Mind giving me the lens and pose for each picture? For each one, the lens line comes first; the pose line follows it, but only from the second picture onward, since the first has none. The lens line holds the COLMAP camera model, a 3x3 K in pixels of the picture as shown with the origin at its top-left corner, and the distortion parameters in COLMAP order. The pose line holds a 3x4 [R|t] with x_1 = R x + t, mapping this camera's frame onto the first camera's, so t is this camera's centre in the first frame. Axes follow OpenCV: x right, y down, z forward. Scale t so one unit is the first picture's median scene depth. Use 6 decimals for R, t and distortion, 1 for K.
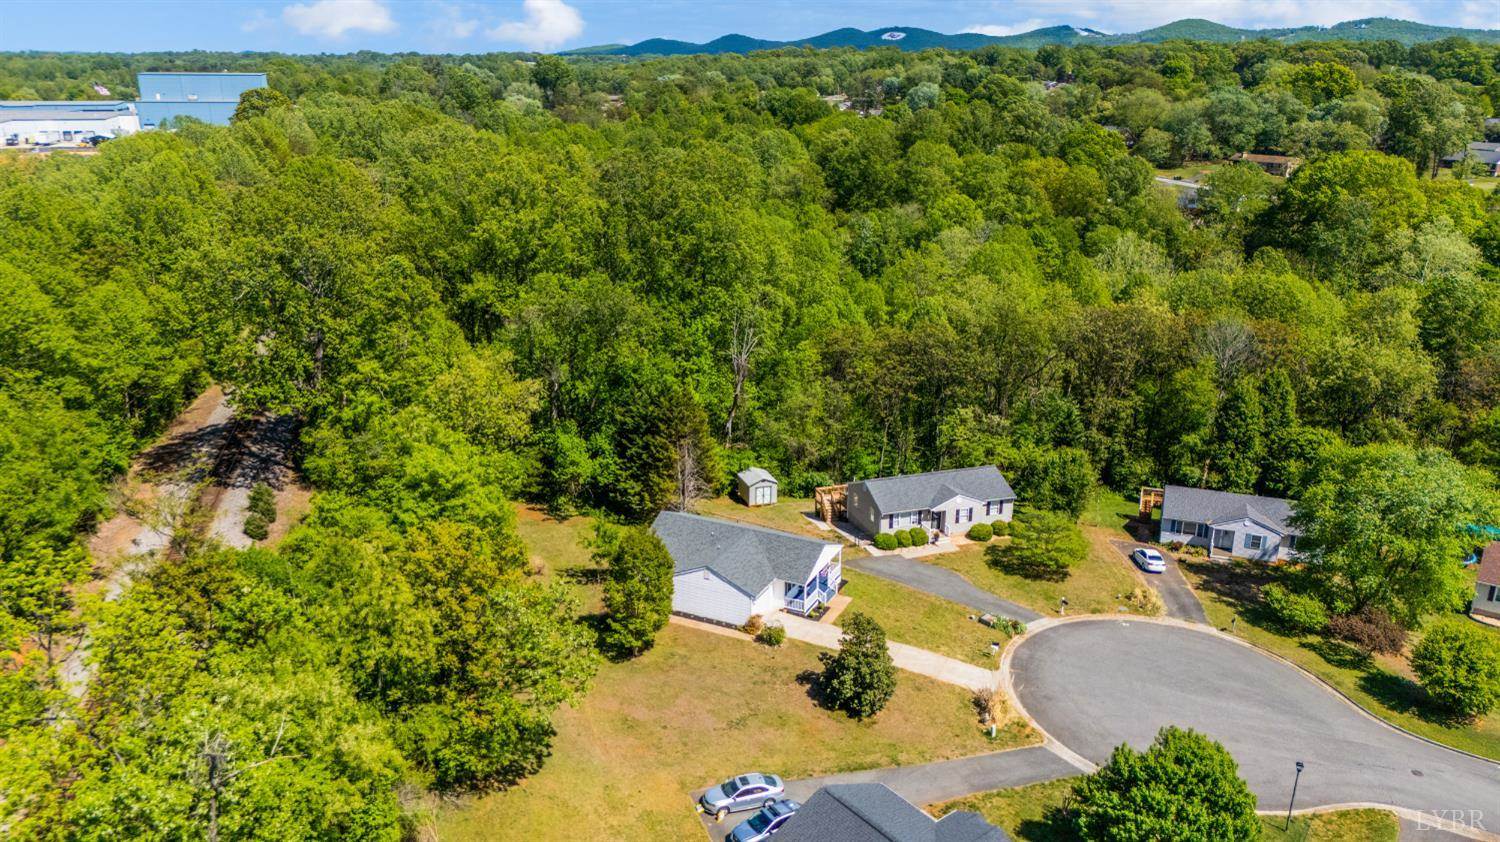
lens RADIAL K [[1102.9, 0, 750.0], [0, 1102.9, 421.0], [0, 0, 1]] dist [0.007683, 0.003303]
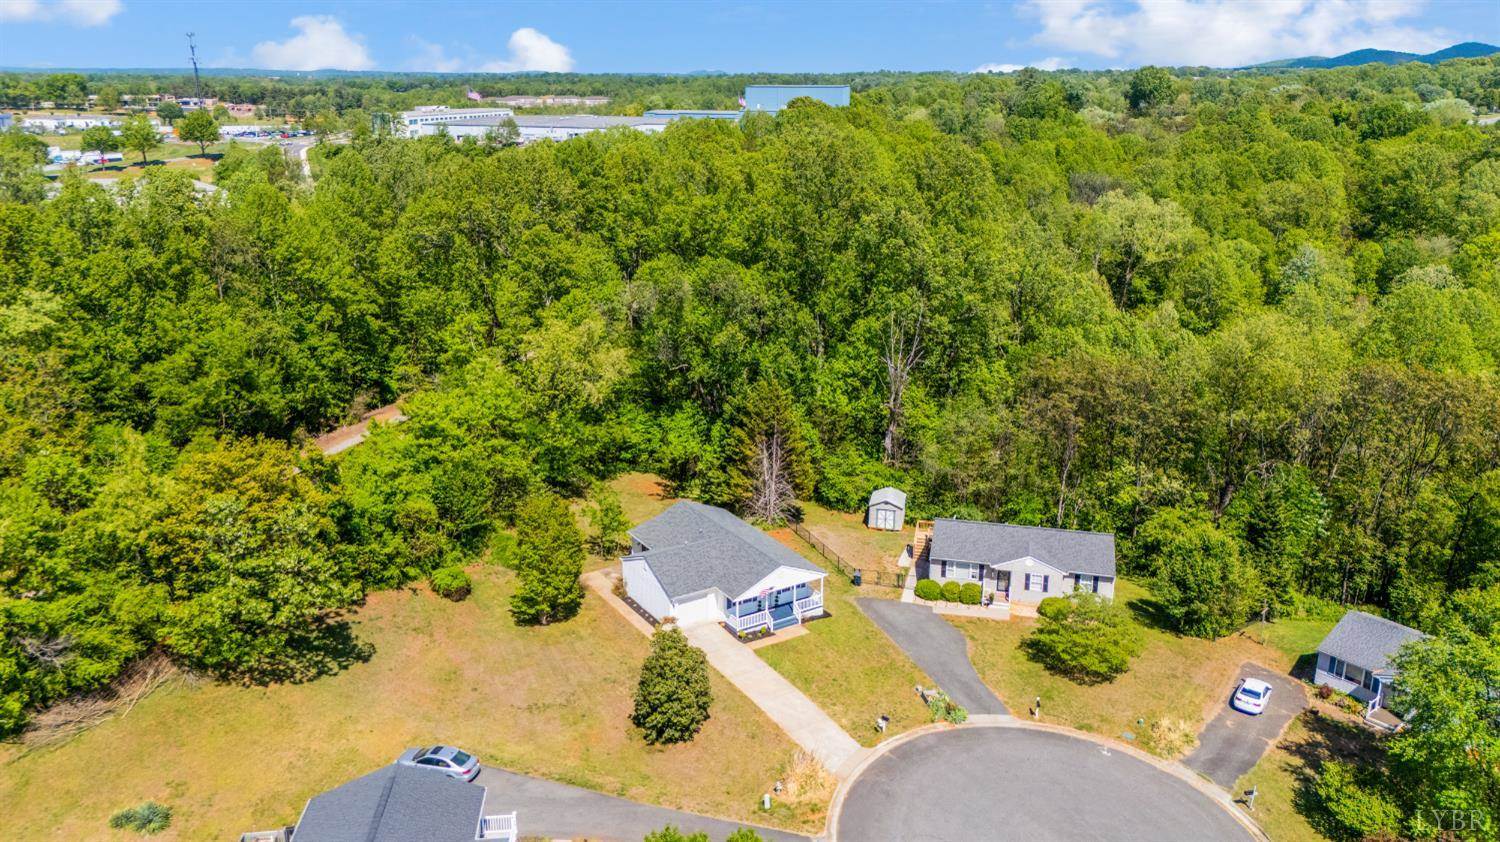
lens RADIAL K [[1102.9, 0, 750.0], [0, 1102.9, 421.0], [0, 0, 1]] dist [0.007683, 0.003303]
pose [[0.852632, 0.156834, -0.498420, 0.407535], [-0.167038, 0.985649, 0.024399, -0.018817], [0.495093, 0.062452, 0.866592, 0.165862]]
